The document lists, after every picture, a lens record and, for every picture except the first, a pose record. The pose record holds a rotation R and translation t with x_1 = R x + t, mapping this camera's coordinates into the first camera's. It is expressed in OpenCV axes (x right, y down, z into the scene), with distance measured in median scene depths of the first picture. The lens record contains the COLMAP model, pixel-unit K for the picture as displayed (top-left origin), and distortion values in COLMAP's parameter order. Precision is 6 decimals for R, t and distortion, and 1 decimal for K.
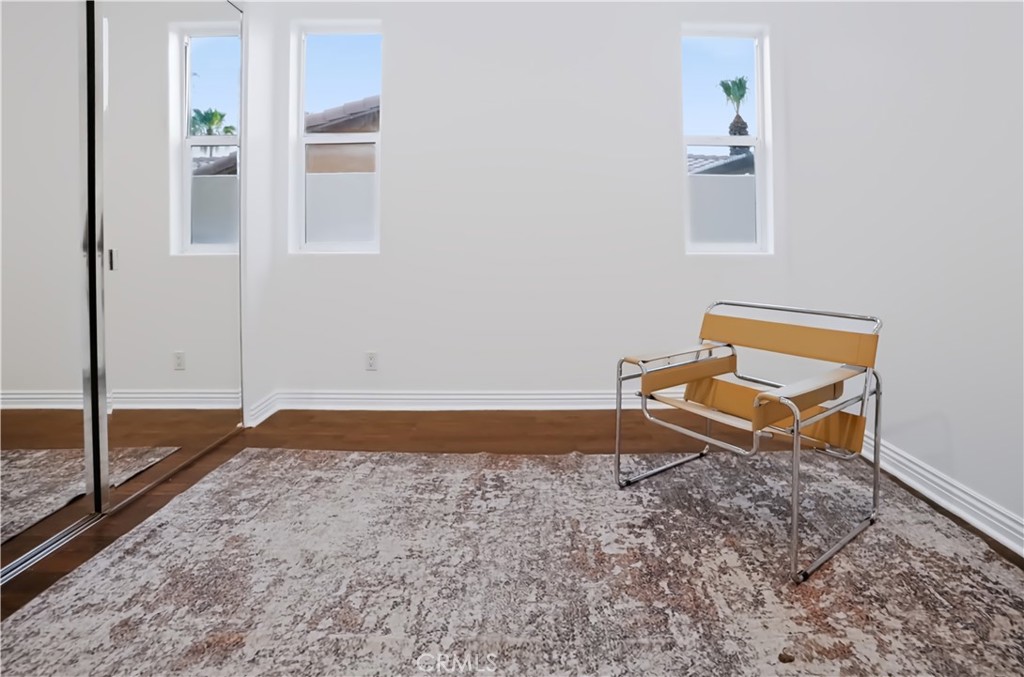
lens RADIAL K [[483.8, 0, 512.4], [0, 483.8, 321.2], [0, 0, 1]] dist [-0.074044, 0.029724]
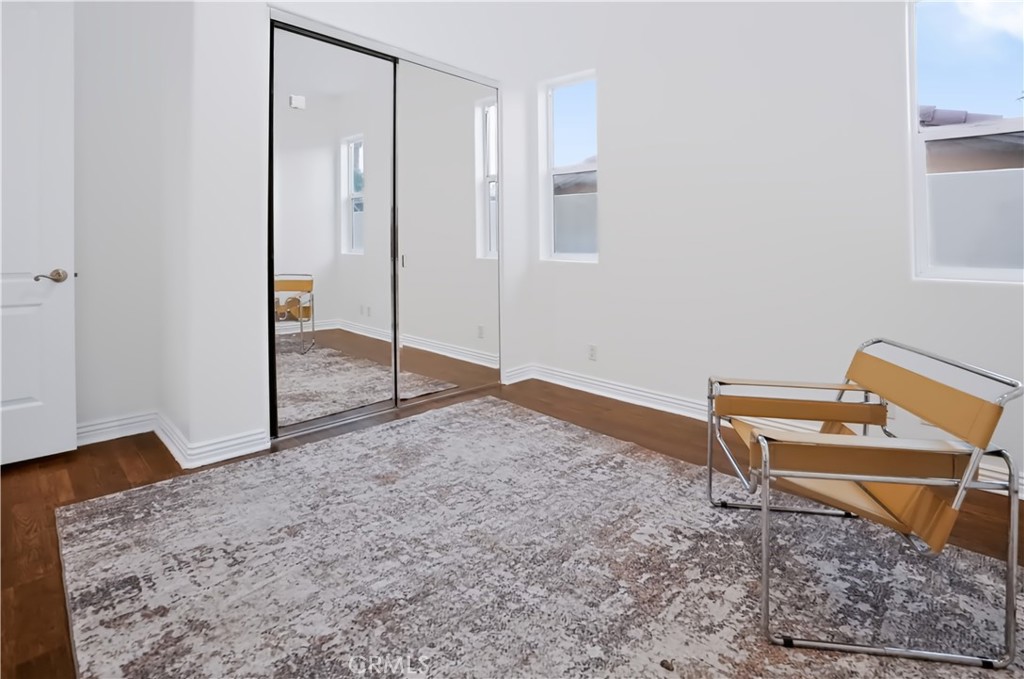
lens RADIAL K [[488.9, 0, 509.4], [0, 488.9, 315.5], [0, 0, 1]] dist [-0.074923, 0.029992]
pose [[0.709537, 0.104248, -0.696915, 0.672105], [-0.126037, 0.991823, 0.020041, -0.006537], [0.693305, 0.073617, 0.716874, -0.024073]]
